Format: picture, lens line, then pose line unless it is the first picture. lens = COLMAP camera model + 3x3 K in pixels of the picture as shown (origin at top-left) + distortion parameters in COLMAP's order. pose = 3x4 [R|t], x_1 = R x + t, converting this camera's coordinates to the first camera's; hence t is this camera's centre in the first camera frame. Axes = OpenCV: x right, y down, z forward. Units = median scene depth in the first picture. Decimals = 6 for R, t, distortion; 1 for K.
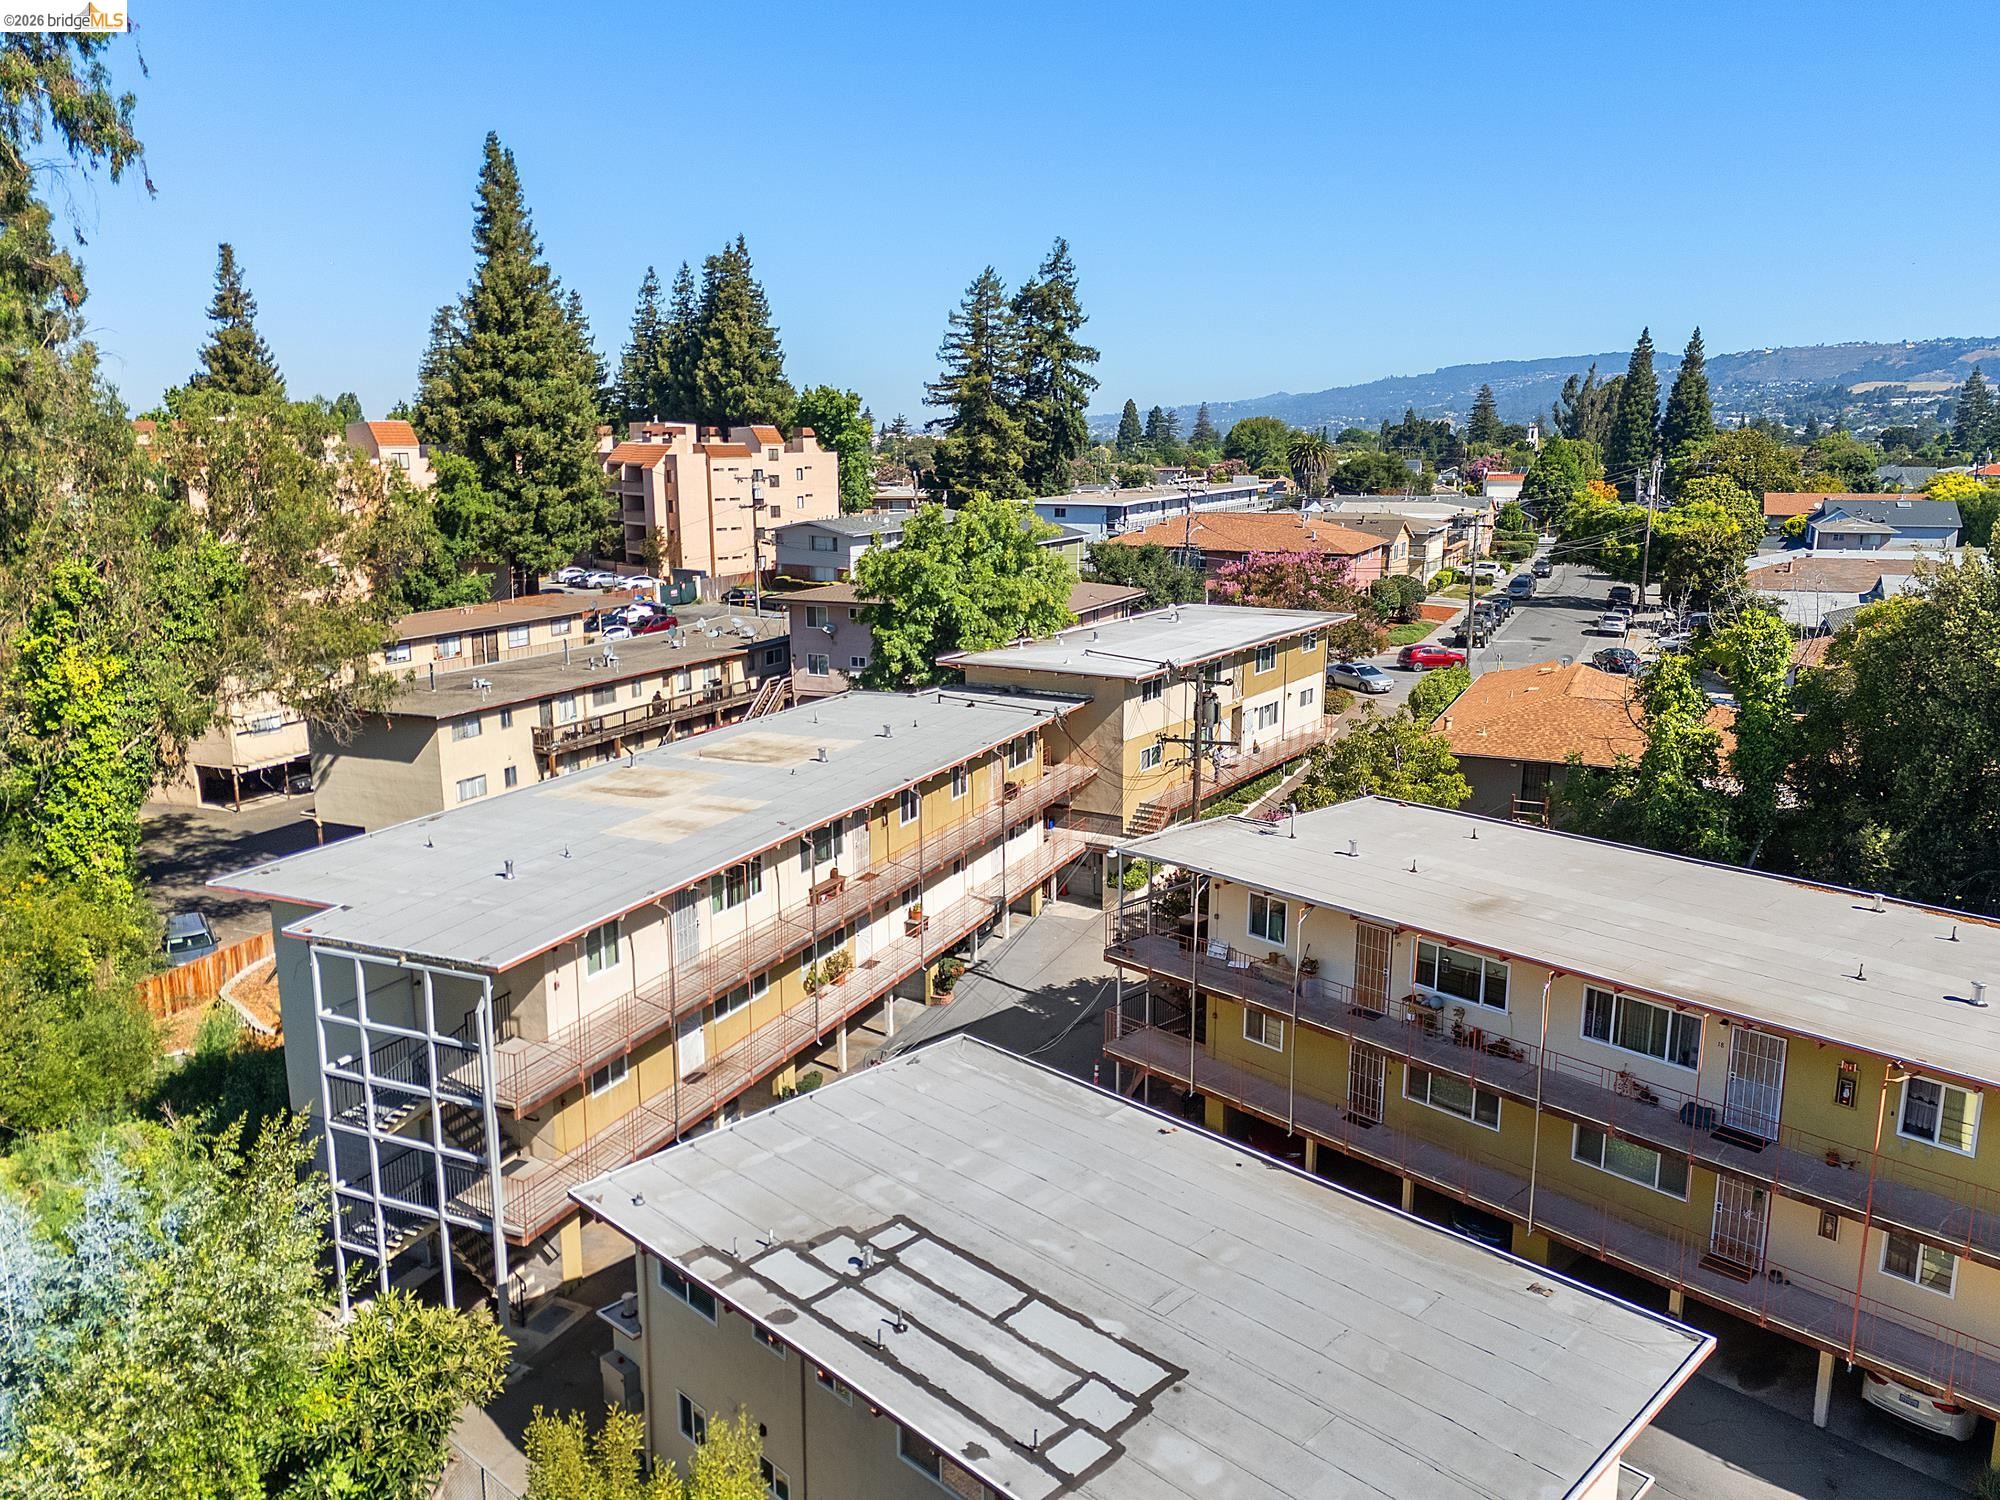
lens RADIAL K [[1479.7, 0, 1000.0], [0, 1479.7, 750.0], [0, 0, 1]] dist [0.084919, -0.081891]
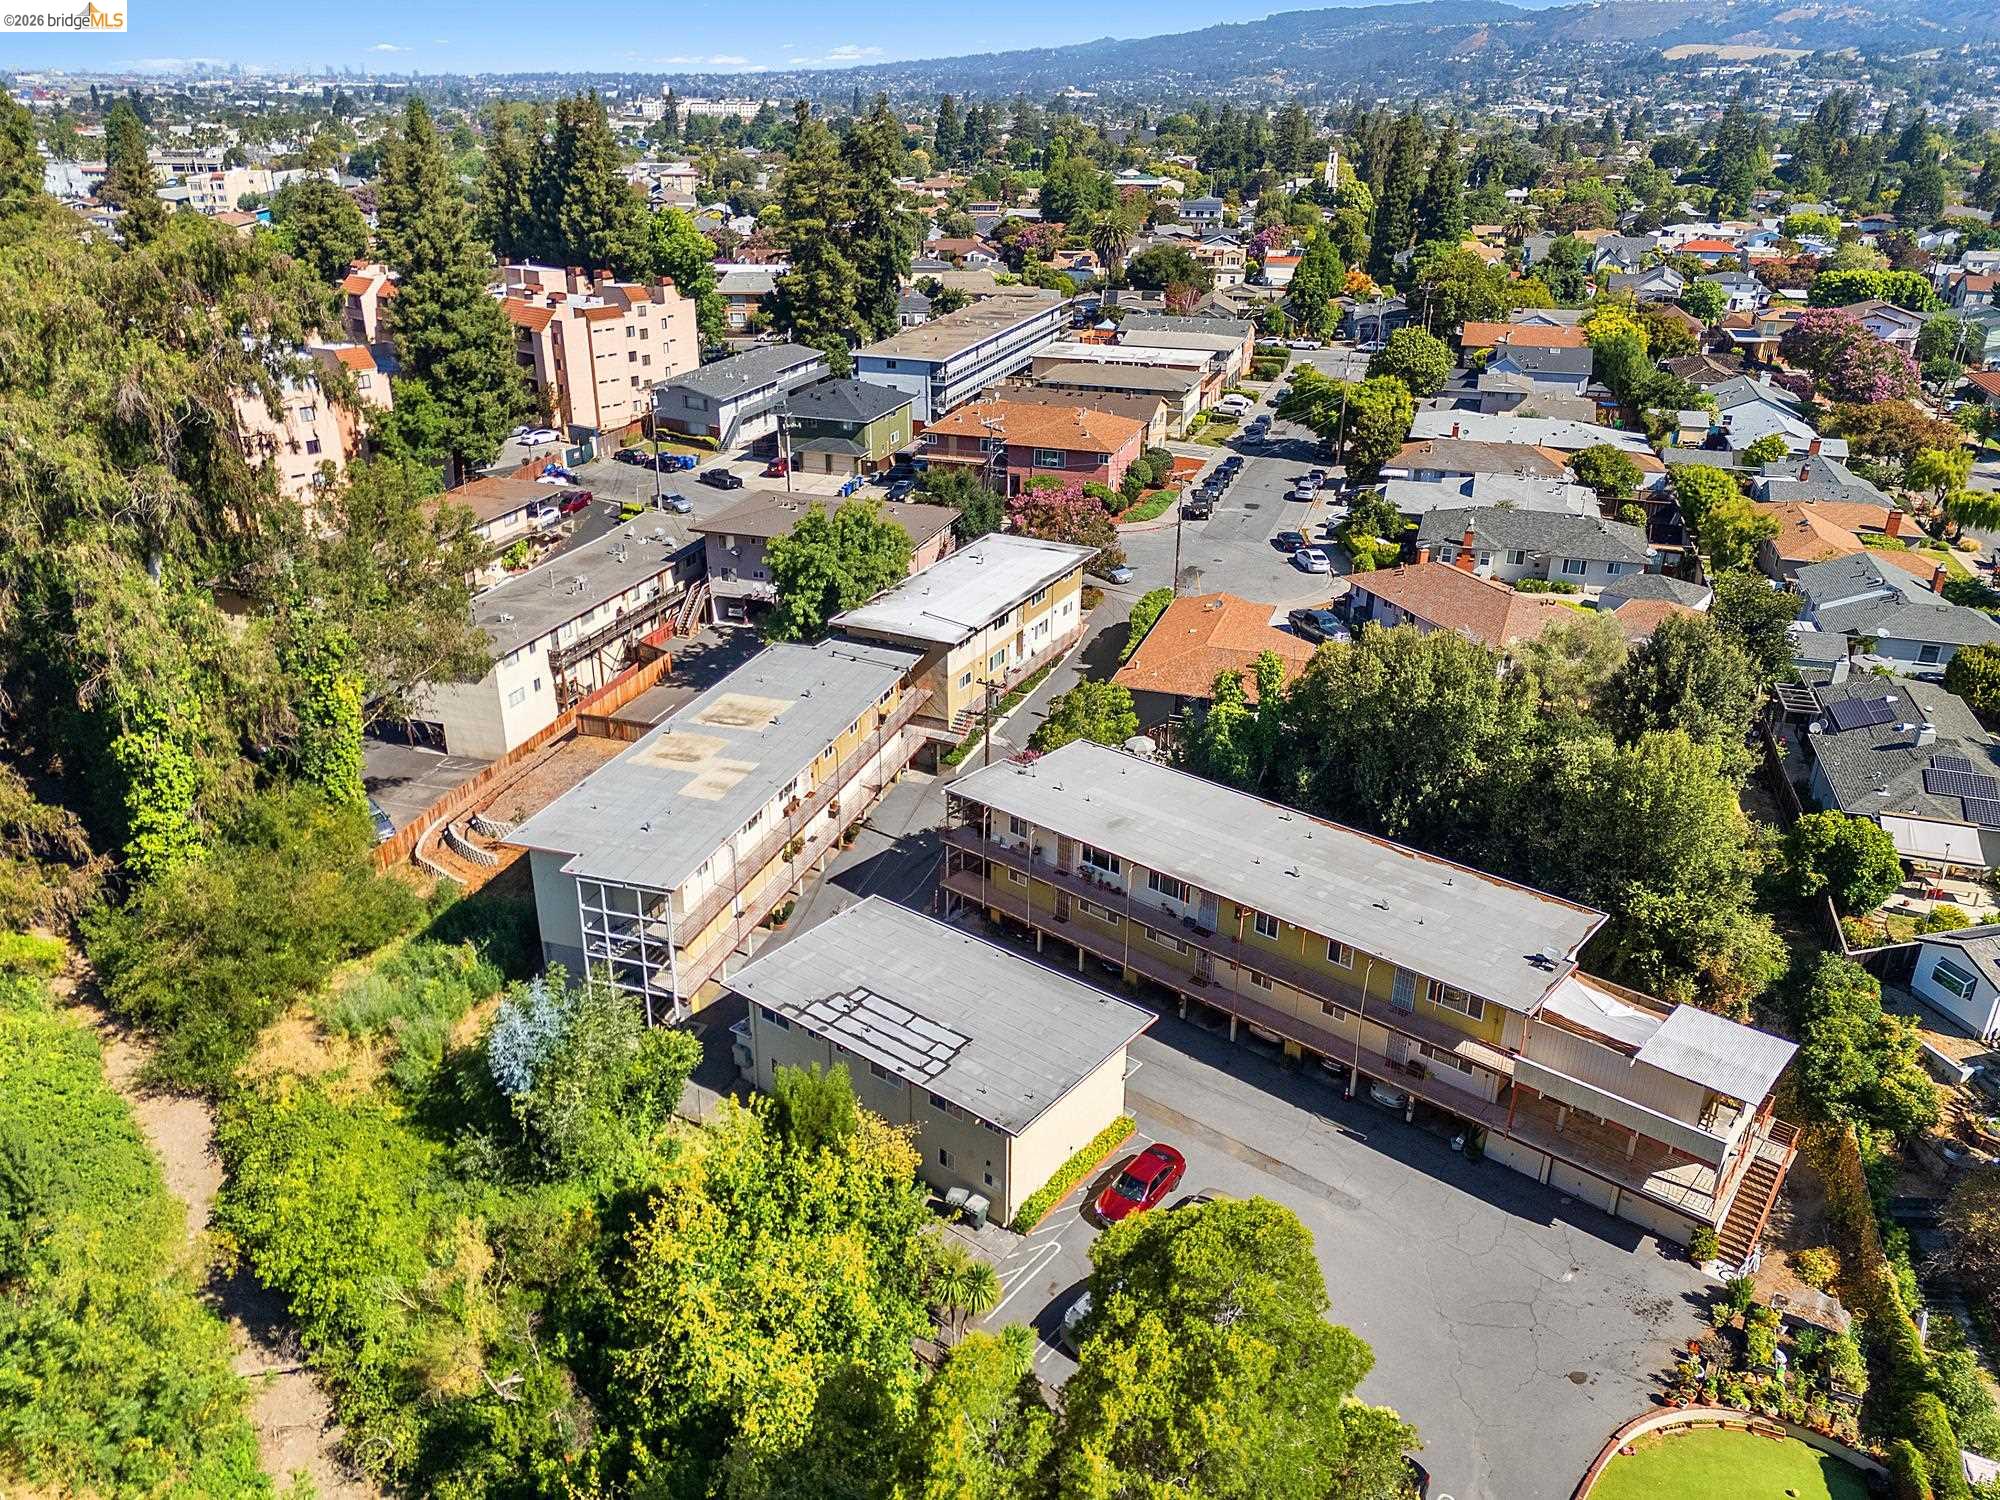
lens RADIAL K [[1479.7, 0, 1000.0], [0, 1479.7, 750.0], [0, 0, 1]] dist [0.084919, -0.081891]
pose [[0.993108, -0.036744, 0.111291, -0.024463], [0.012675, 0.977687, 0.209684, -0.149217], [-0.116512, -0.206828, 0.971415, -0.341612]]
